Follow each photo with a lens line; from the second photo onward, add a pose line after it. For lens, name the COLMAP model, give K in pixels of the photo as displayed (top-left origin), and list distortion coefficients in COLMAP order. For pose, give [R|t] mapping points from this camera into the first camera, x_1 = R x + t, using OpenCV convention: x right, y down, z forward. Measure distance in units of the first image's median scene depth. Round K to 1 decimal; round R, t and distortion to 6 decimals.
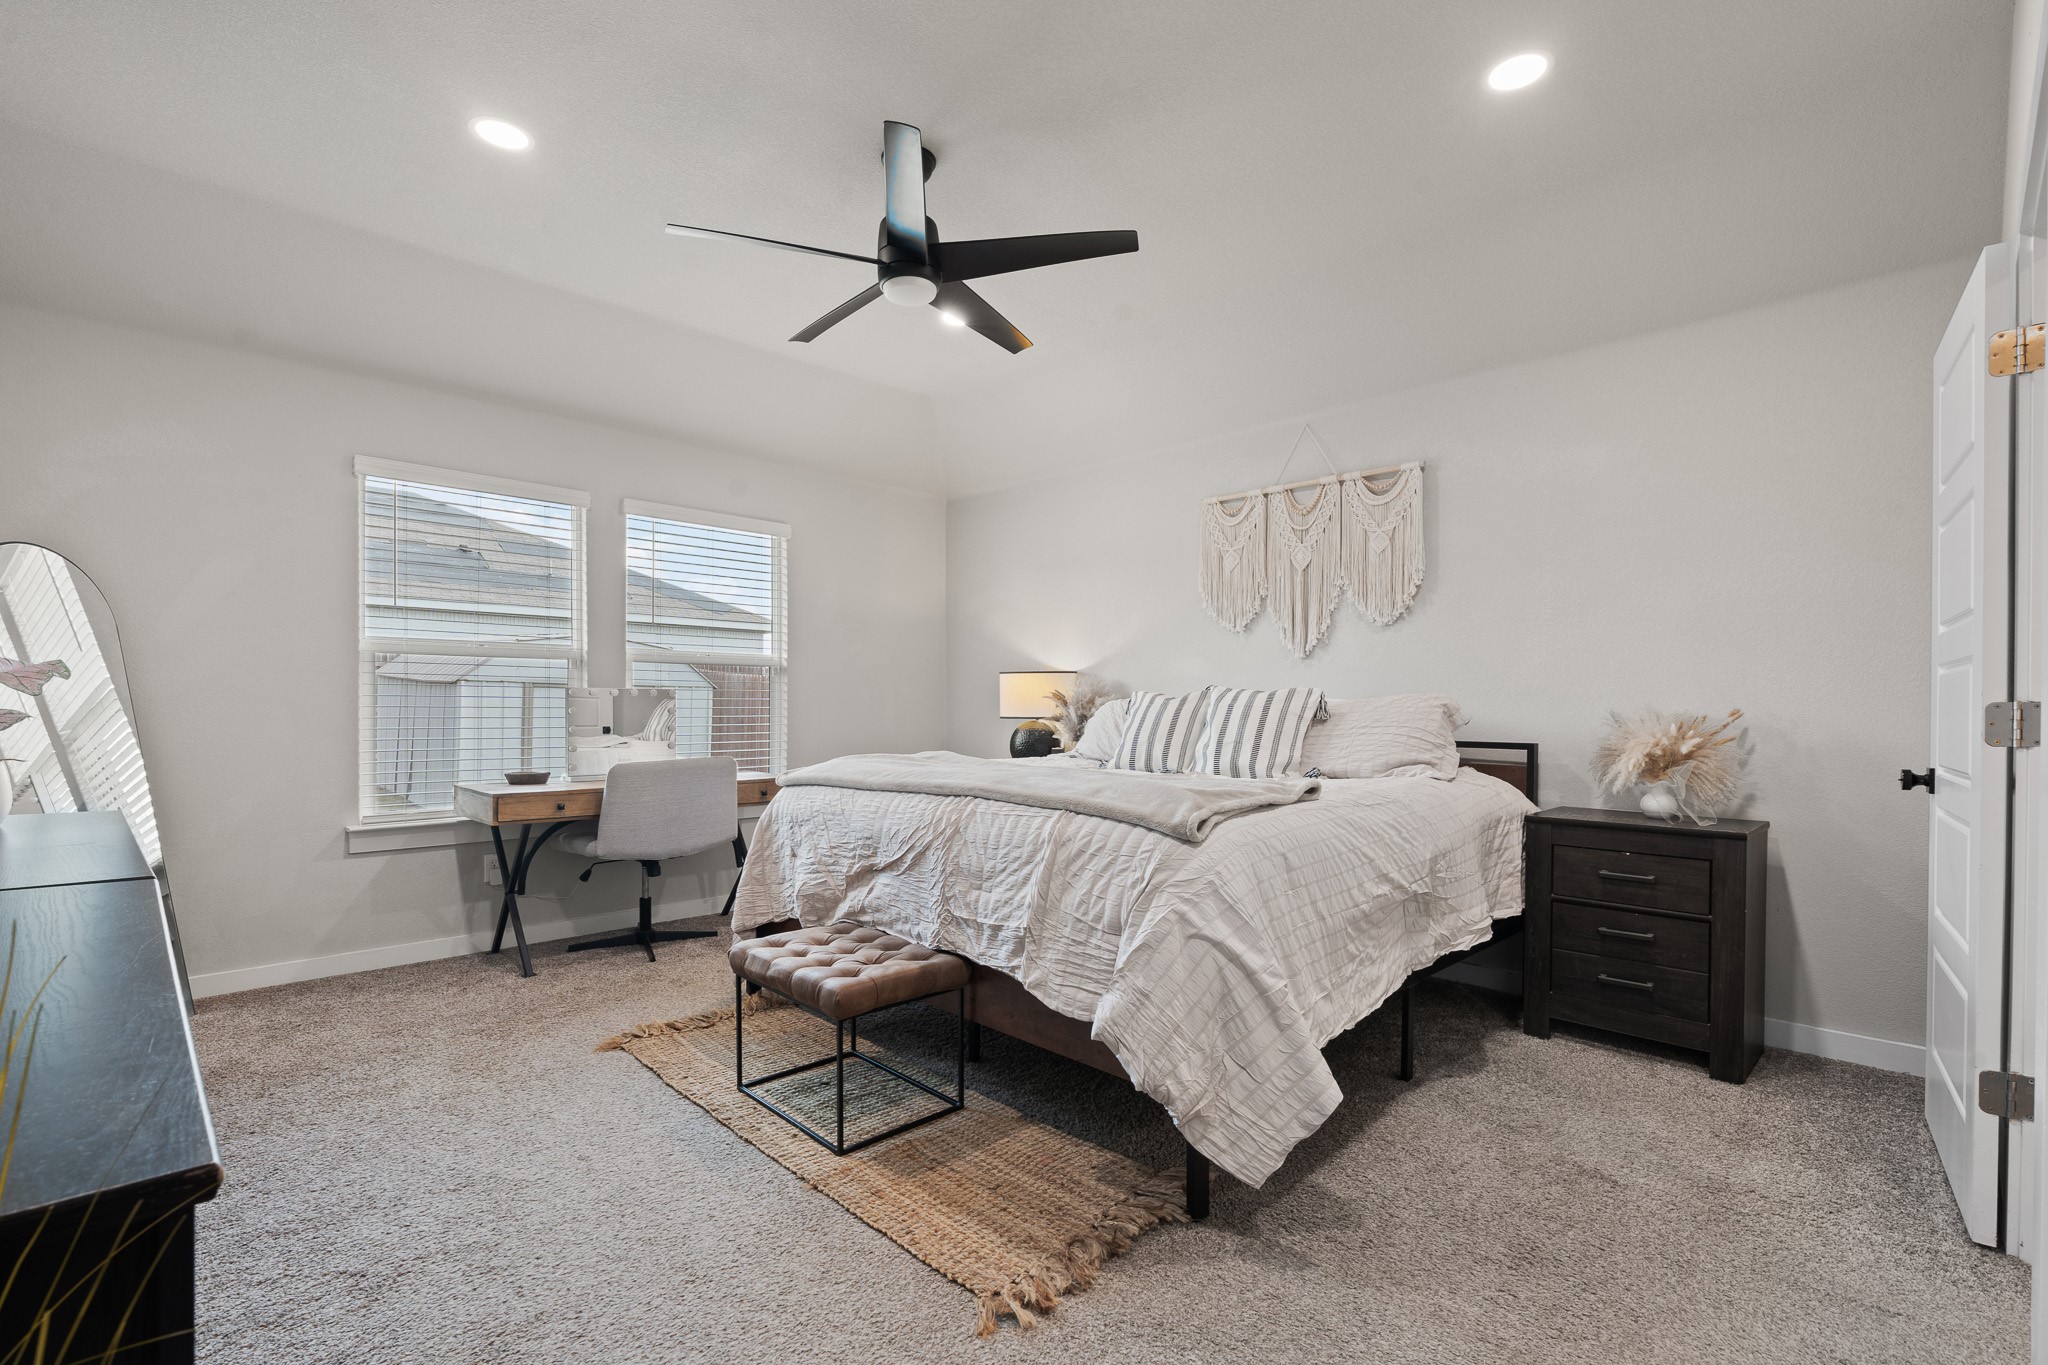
lens RADIAL K [[922.0, 0, 1023.2], [0, 922.0, 696.4], [0, 0, 1]] dist [-0.005504, 0.001521]
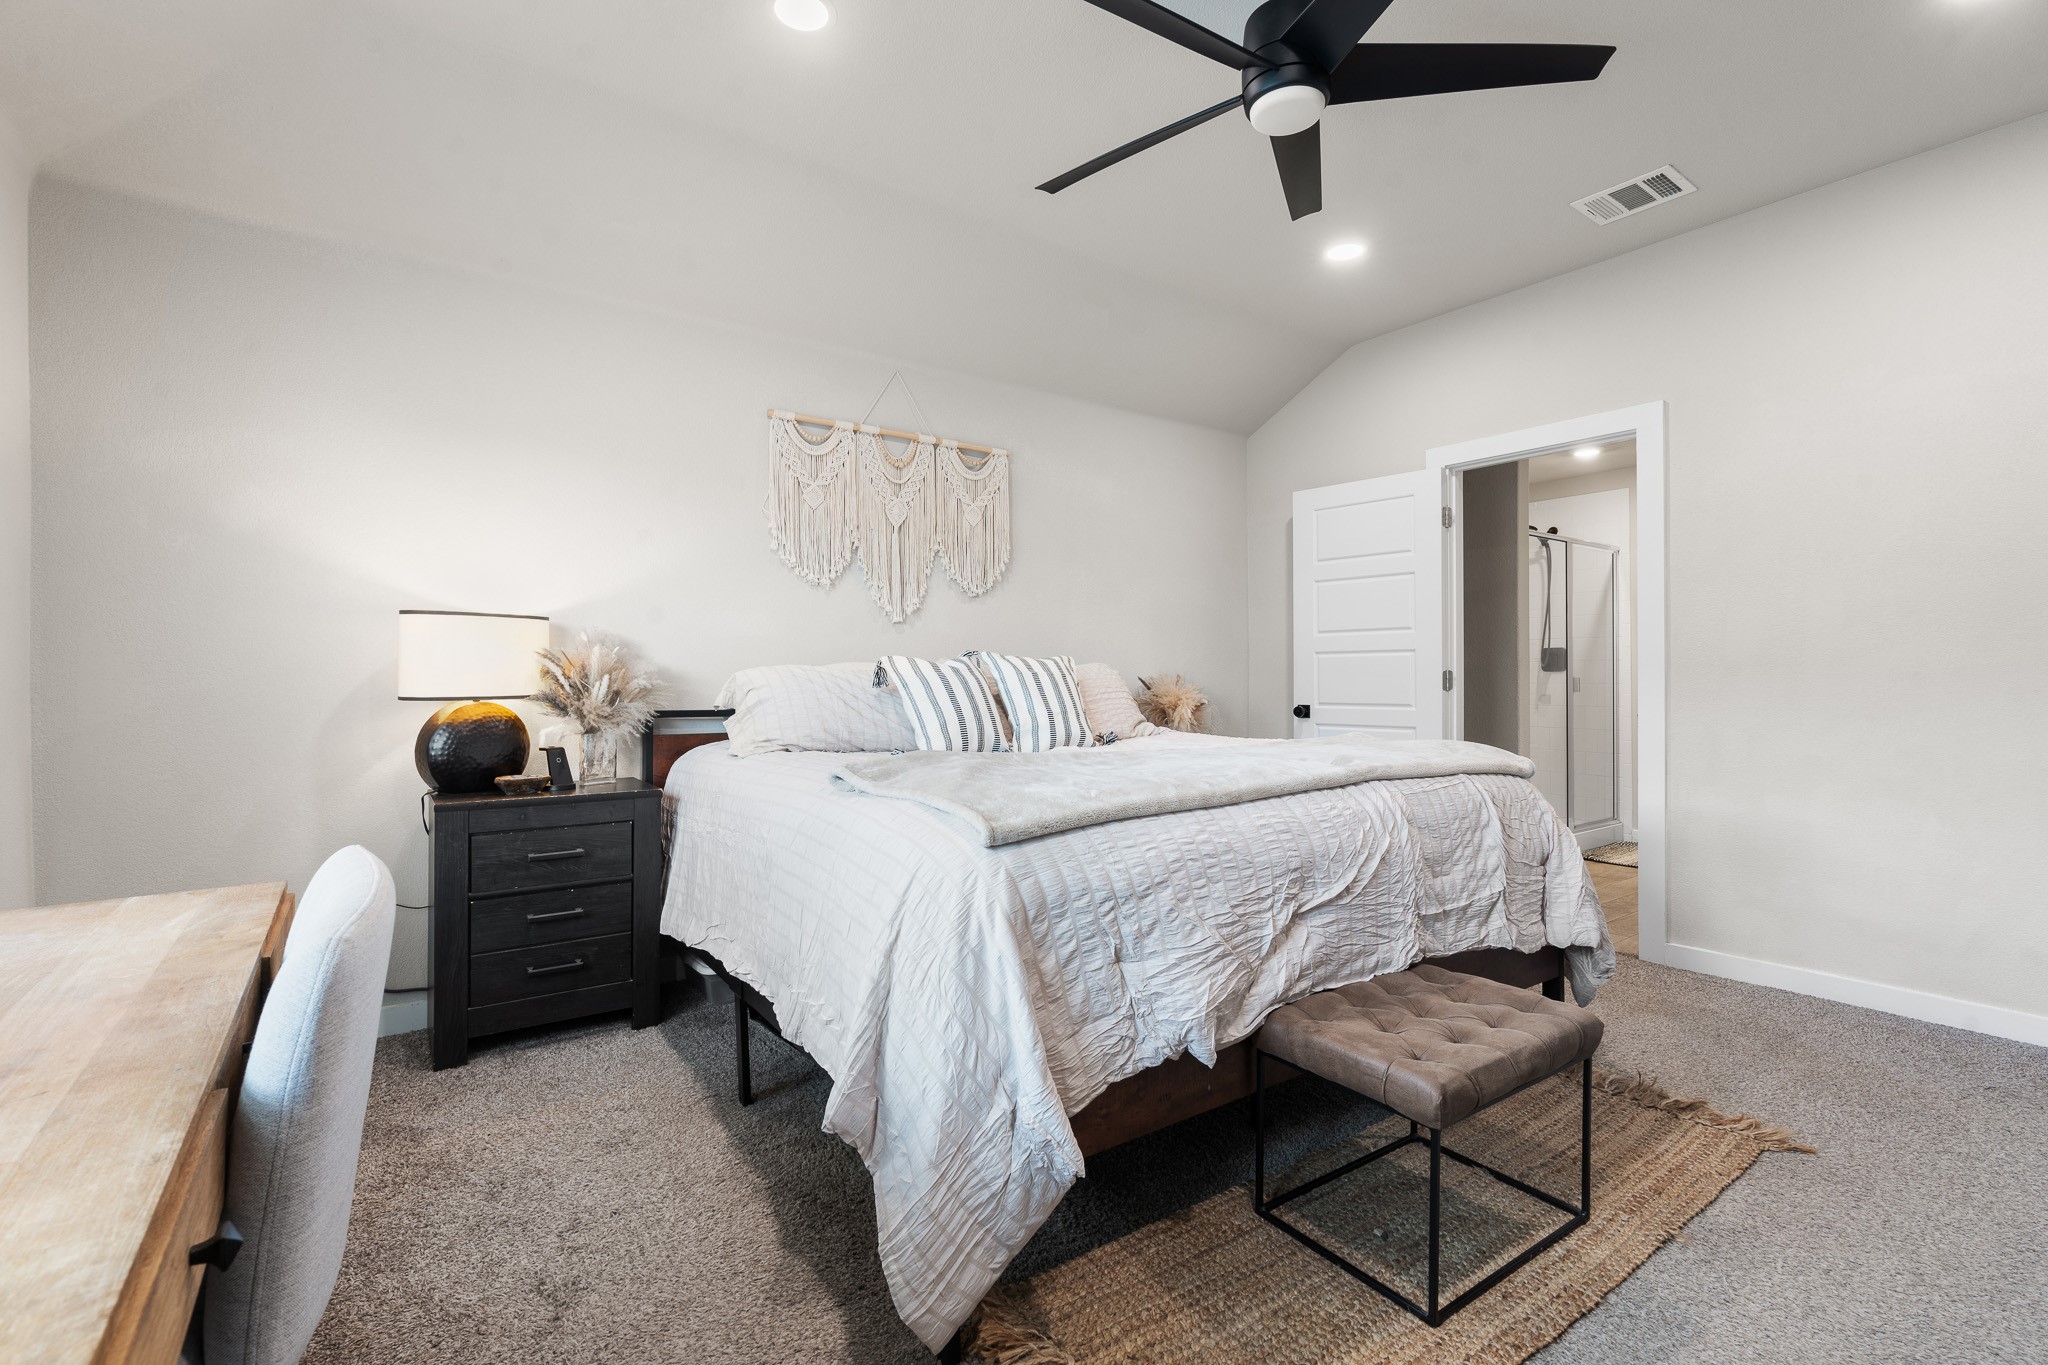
lens RADIAL K [[922.0, 0, 1022.3], [0, 922.0, 677.1], [0, 0, 1]] dist [-0.005504, 0.001521]
pose [[0.161585, -0.002944, 0.986854, -0.744364], [-0.002617, 0.999991, 0.003411, 0.010158], [-0.986855, -0.003134, 0.161576, 0.935262]]
